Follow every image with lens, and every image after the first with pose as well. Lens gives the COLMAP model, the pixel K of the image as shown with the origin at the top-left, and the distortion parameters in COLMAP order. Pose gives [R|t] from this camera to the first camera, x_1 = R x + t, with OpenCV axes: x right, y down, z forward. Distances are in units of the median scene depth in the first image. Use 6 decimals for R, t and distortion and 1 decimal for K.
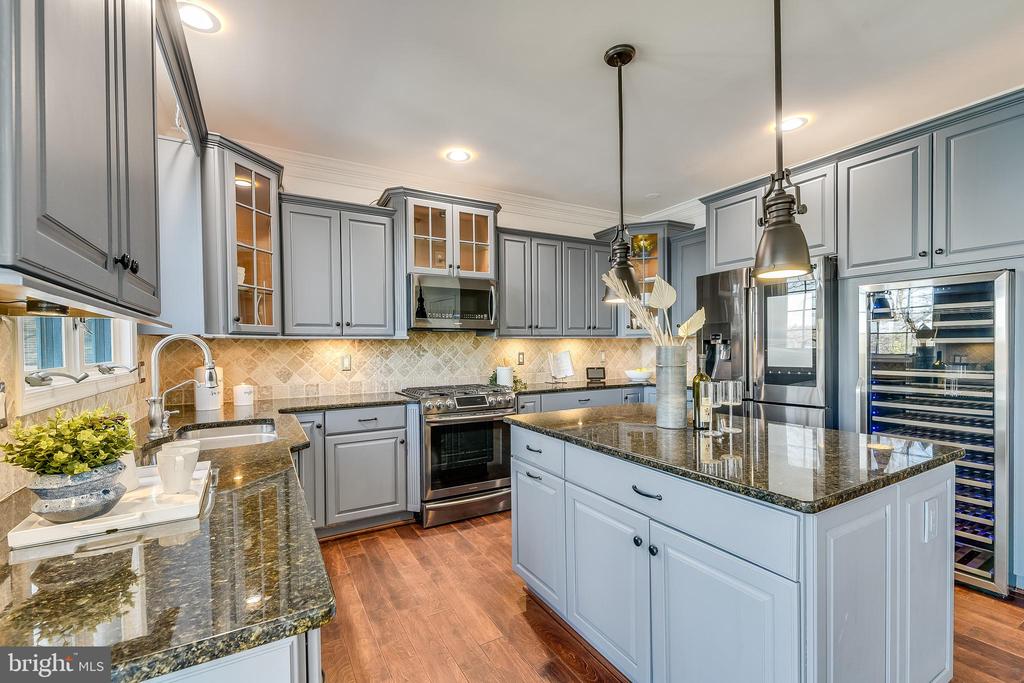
lens RADIAL K [[451.6, 0, 513.4], [0, 451.6, 351.6], [0, 0, 1]] dist [0.005053, -0.002364]
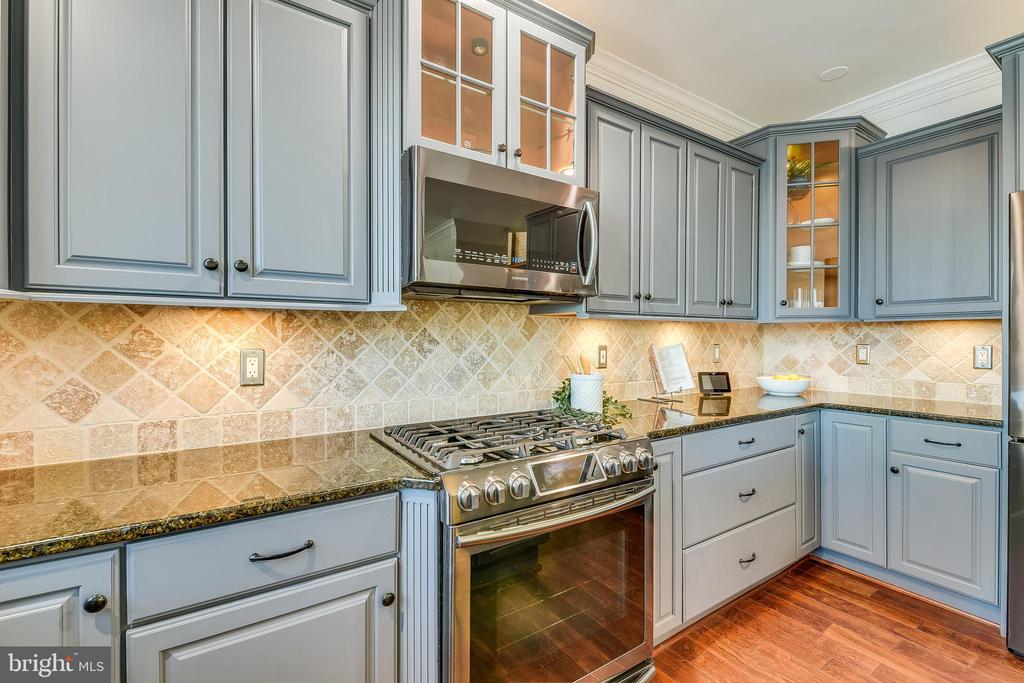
lens RADIAL K [[468.2, 0, 516.0], [0, 468.2, 340.3], [0, 0, 1]] dist [-0.006591, -0.001165]
pose [[0.998801, 0.012343, 0.047372, -0.147667], [-0.012180, 0.999919, -0.003729, -0.001936], [-0.047414, 0.003148, 0.998870, 0.560271]]
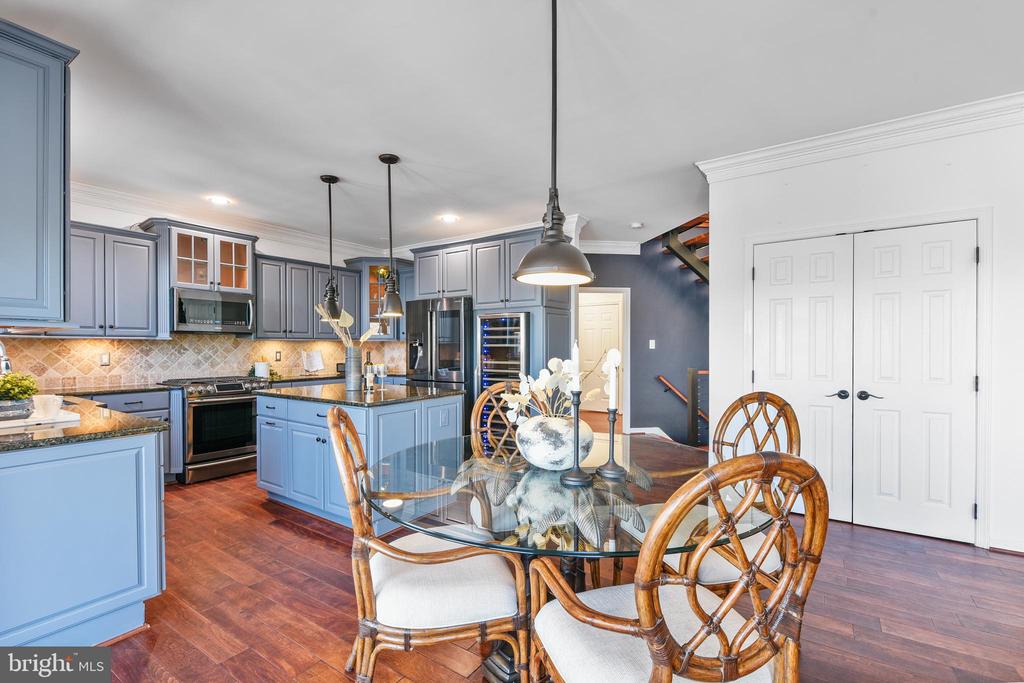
lens RADIAL K [[451.6, 0, 512.5], [0, 451.6, 350.3], [0, 0, 1]] dist [0.005053, -0.002364]
pose [[0.899115, 0.005758, 0.437674, 0.067690], [-0.003215, 0.999973, -0.006550, 0.006652], [-0.437700, 0.004482, 0.899110, -0.526422]]
